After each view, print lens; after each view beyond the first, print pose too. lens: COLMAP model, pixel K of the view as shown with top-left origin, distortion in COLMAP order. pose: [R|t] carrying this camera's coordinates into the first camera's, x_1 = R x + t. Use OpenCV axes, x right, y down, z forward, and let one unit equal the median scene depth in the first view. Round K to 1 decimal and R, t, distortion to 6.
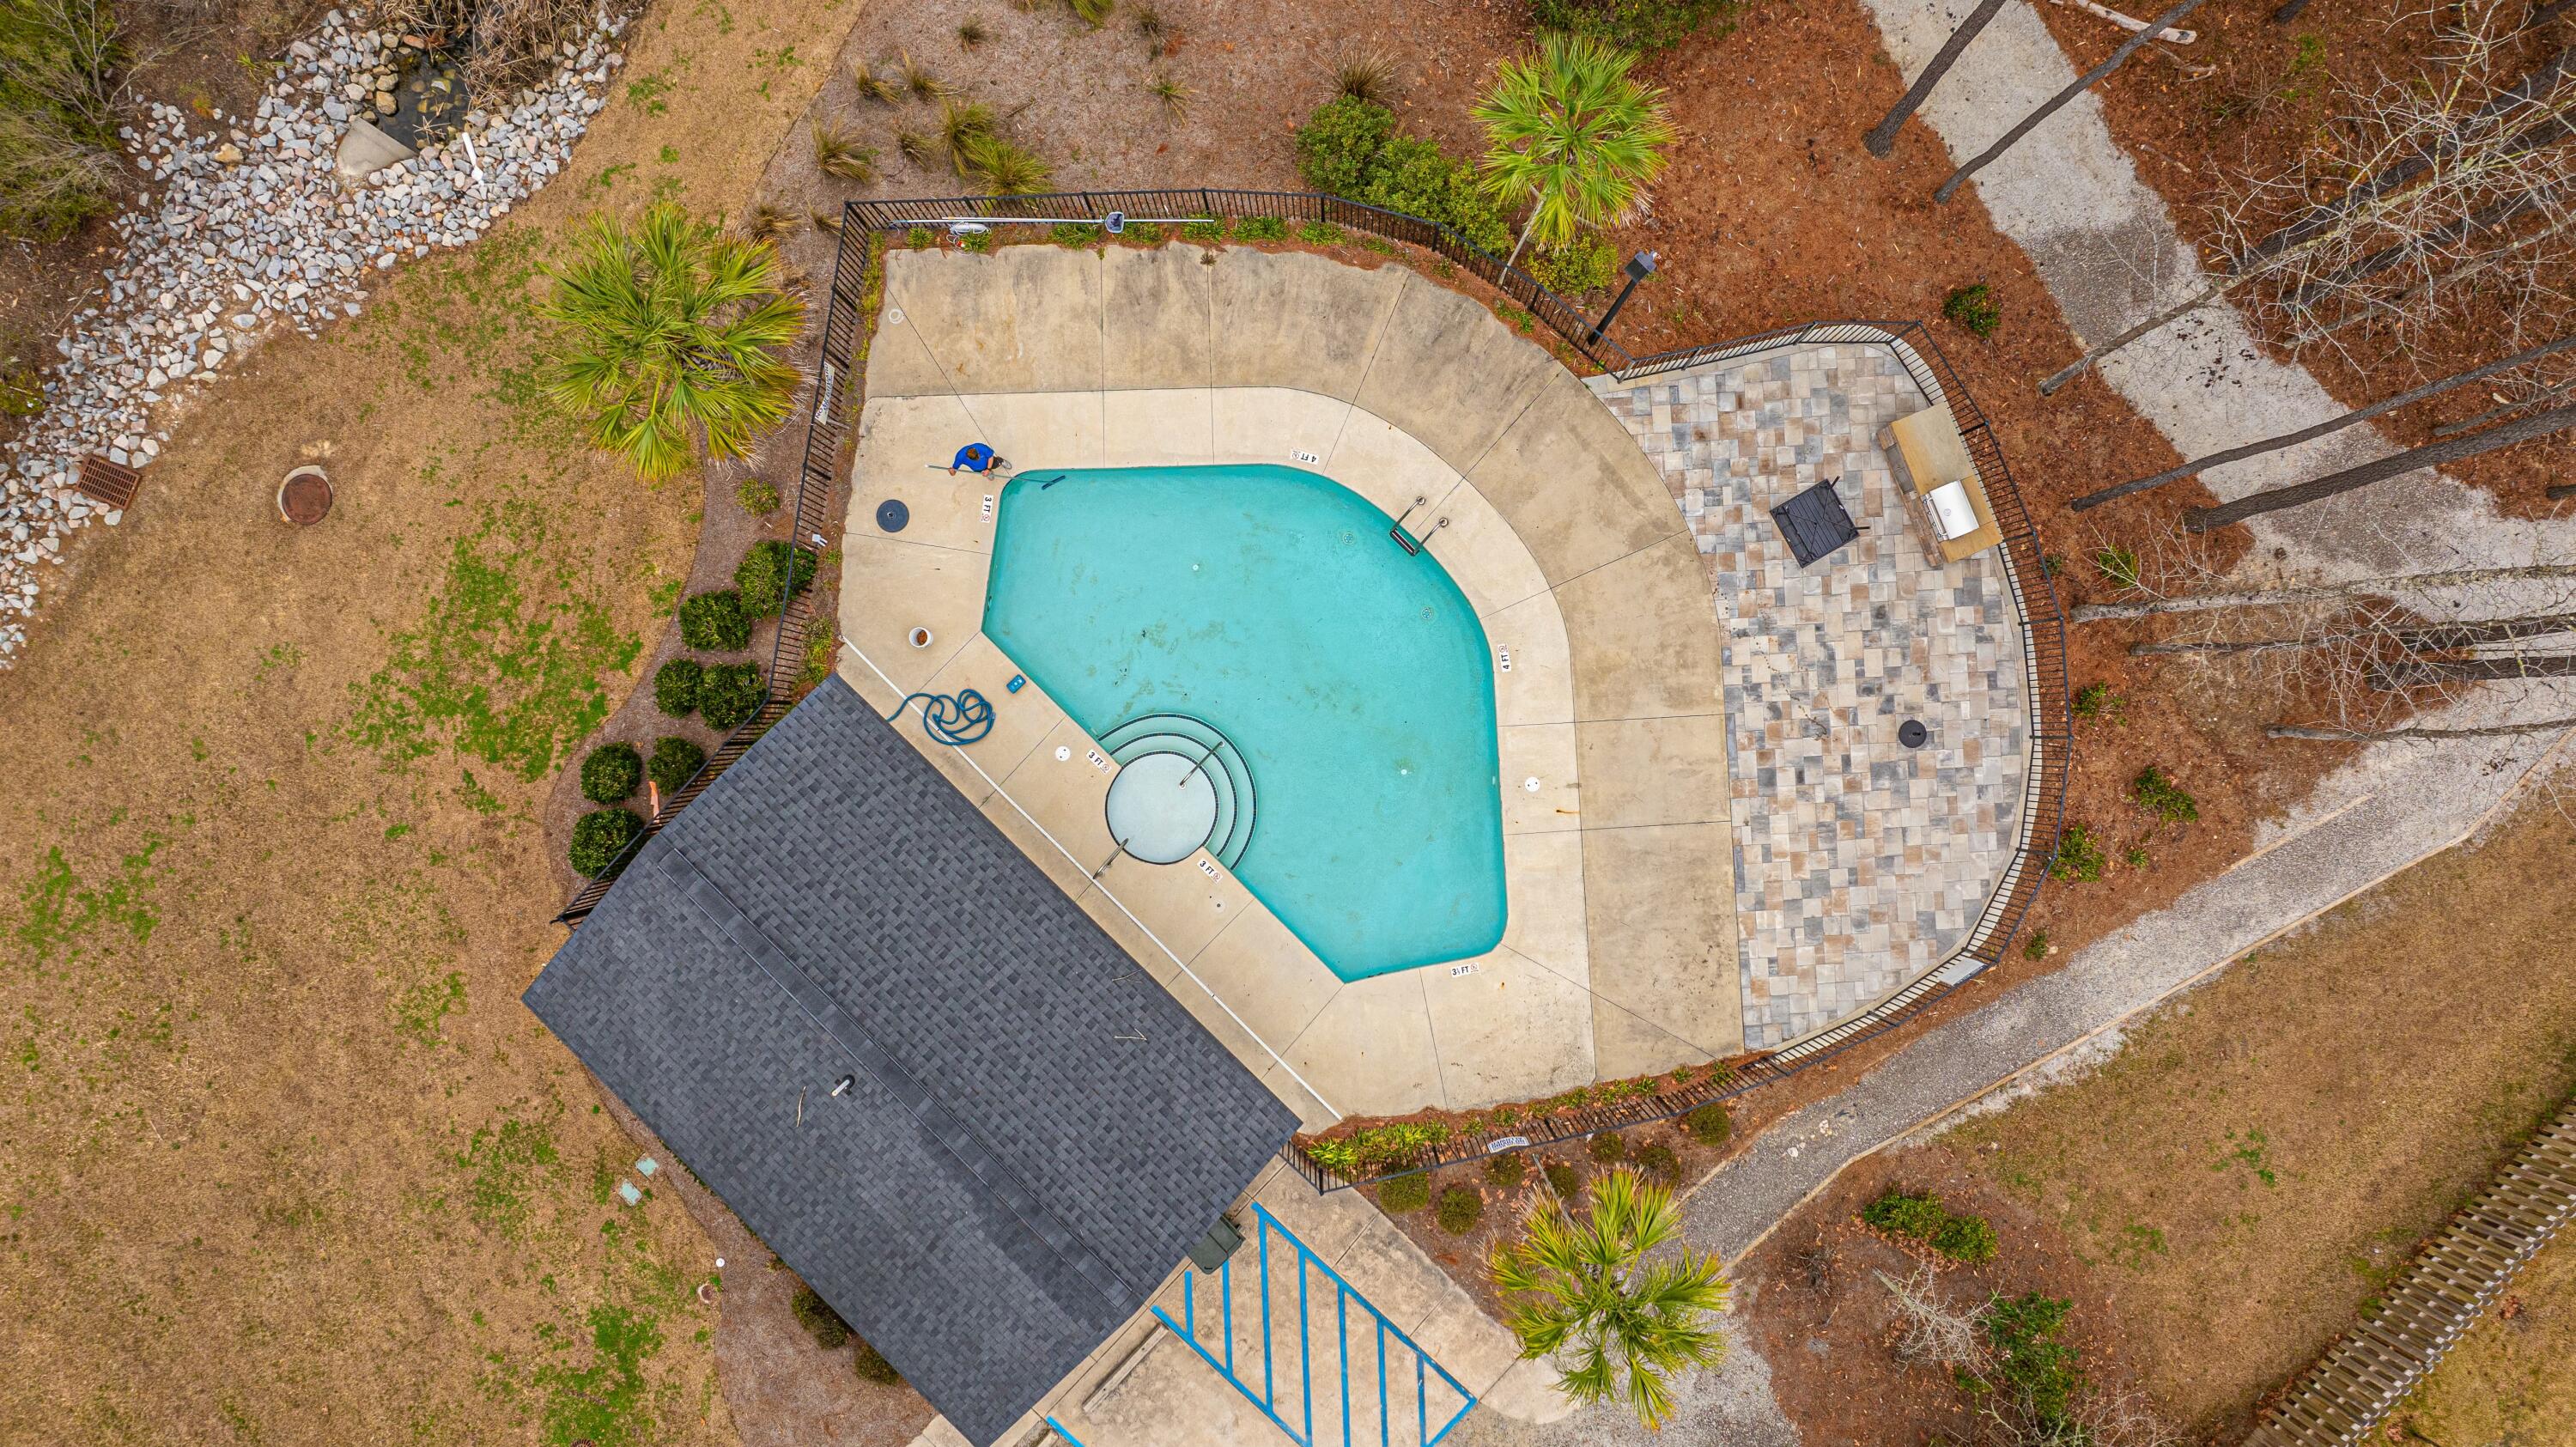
lens RADIAL K [[1802.7, 0, 1304.1], [0, 1802.7, 721.4], [0, 0, 1]] dist [-0.020073, 0.005491]
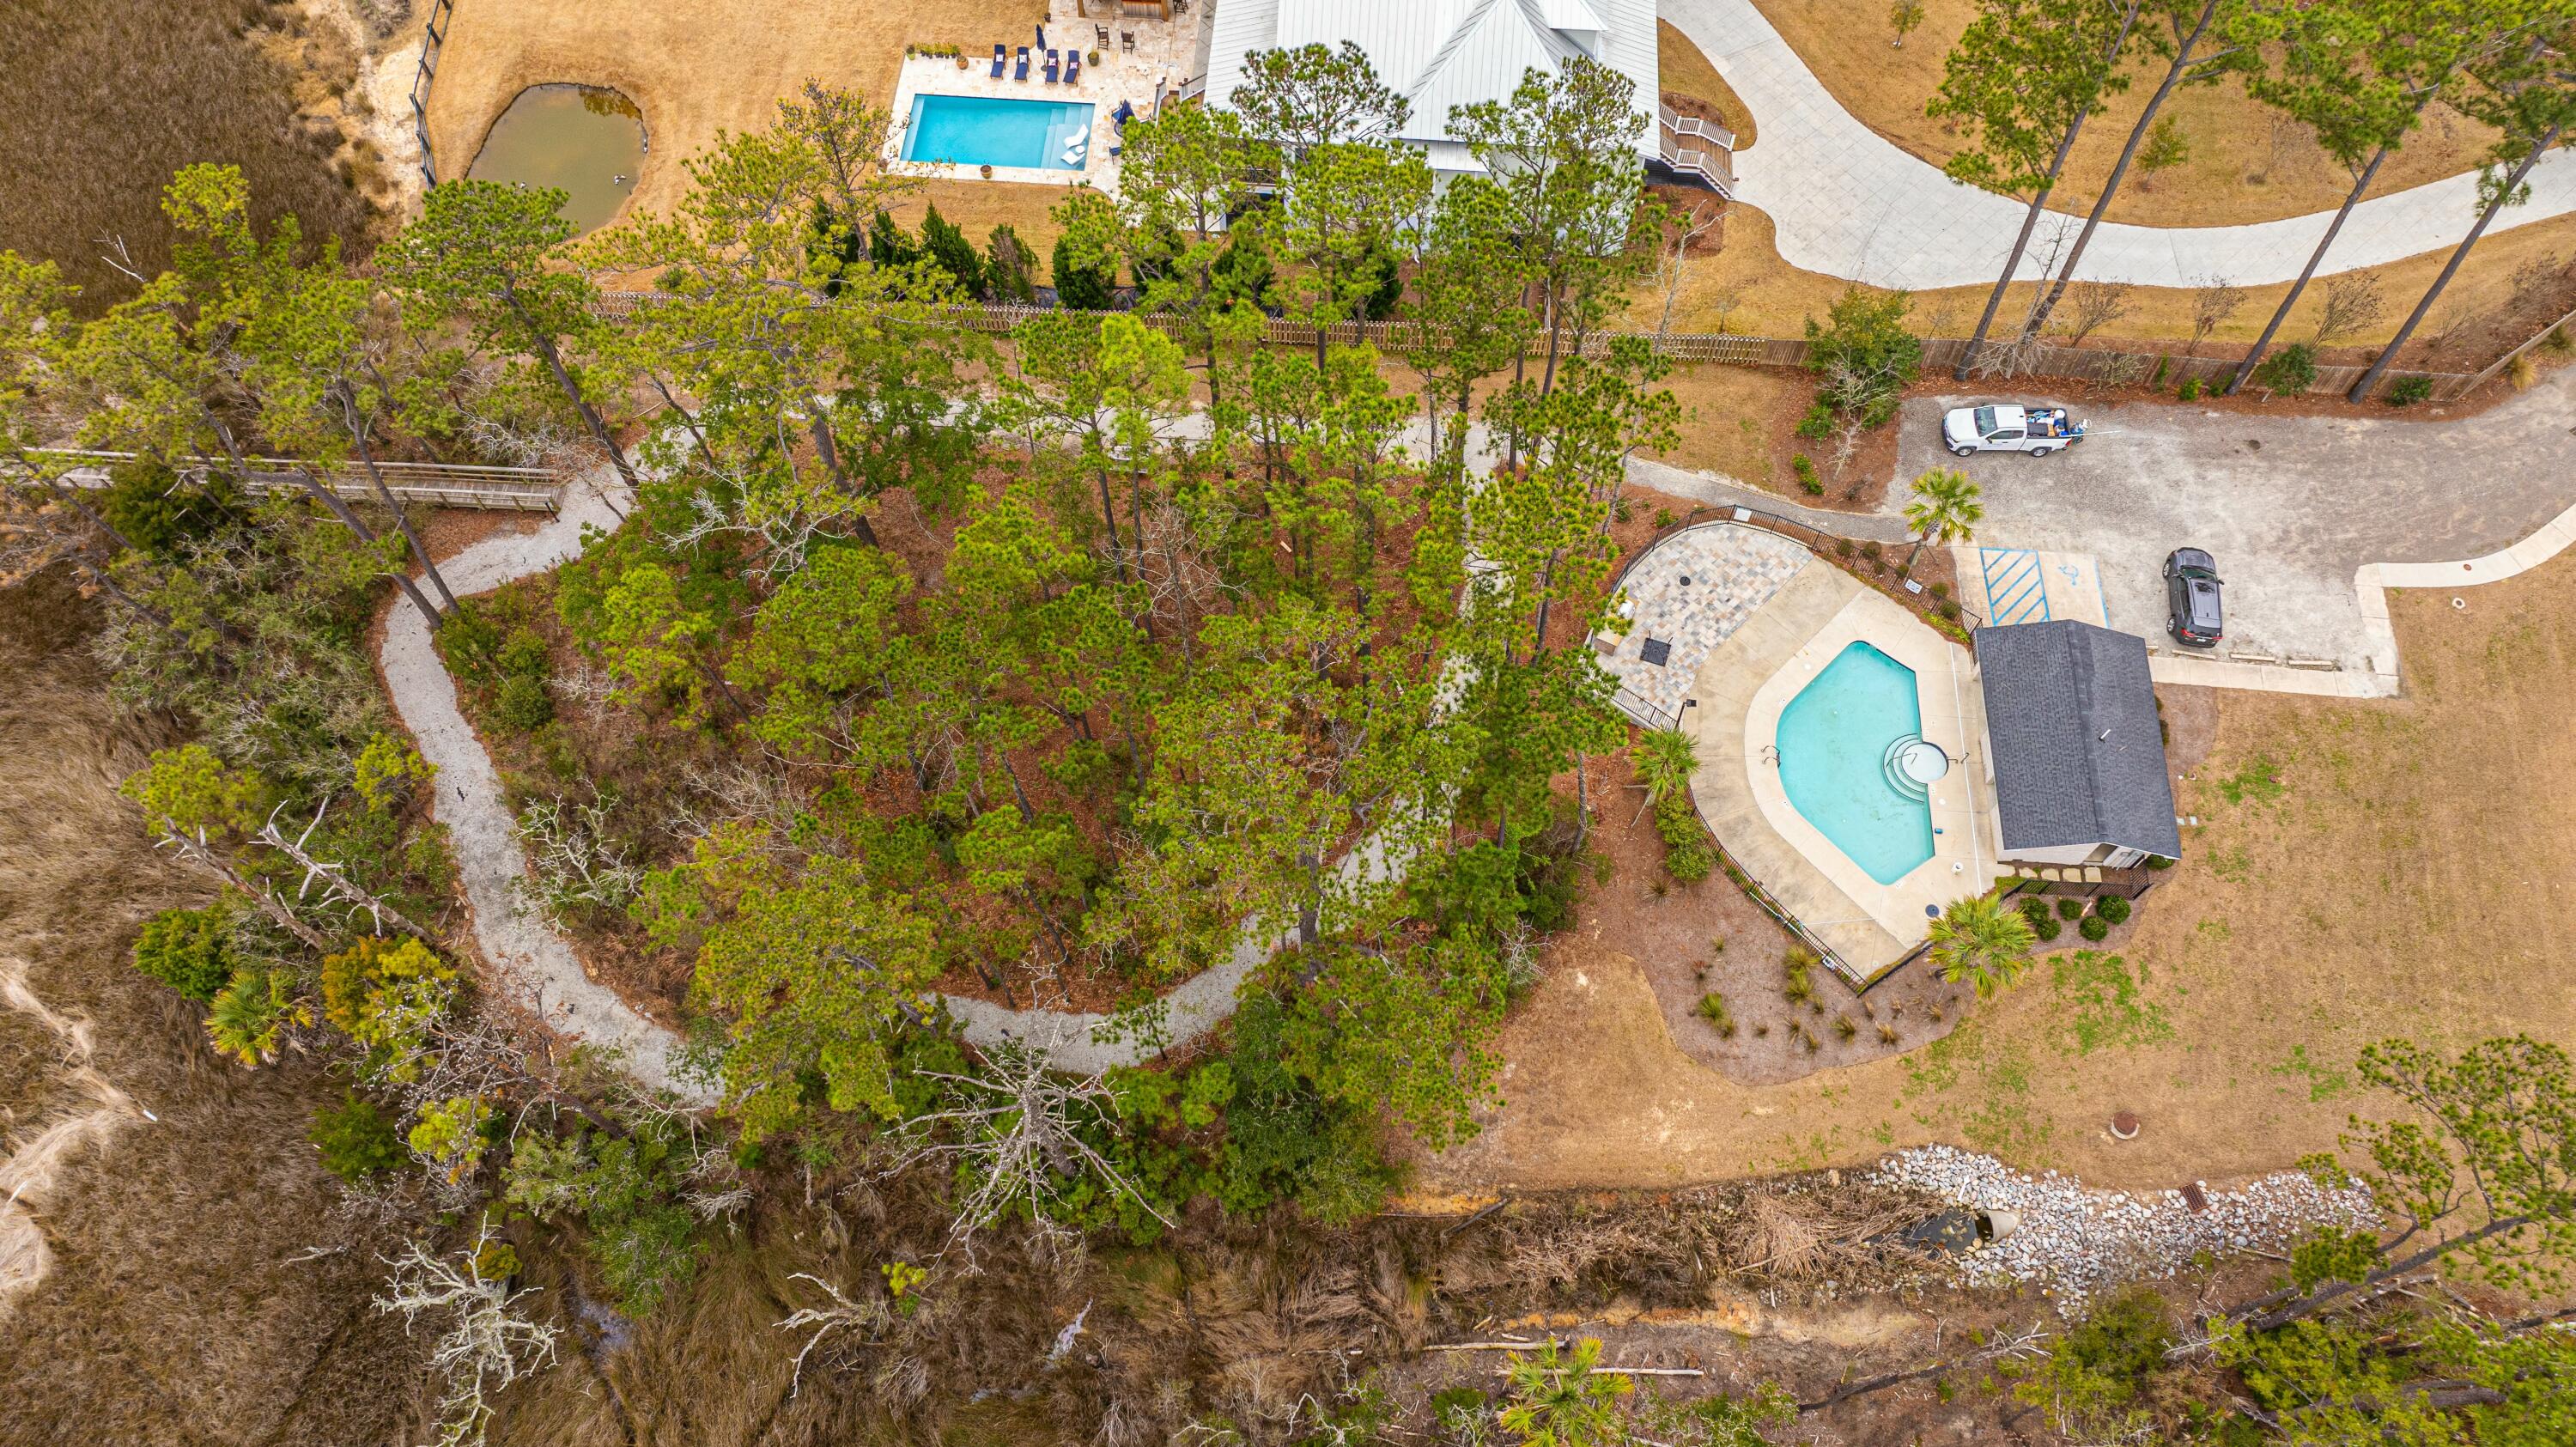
lens RADIAL K [[1802.7, 0, 1304.1], [0, 1802.7, 721.4], [0, 0, 1]] dist [-0.020073, 0.005491]
pose [[-0.653778, -0.677121, 0.337760, -0.316617], [0.756545, -0.576297, 0.309064, -1.324069], [-0.014623, 0.457590, 0.889043, -1.208500]]
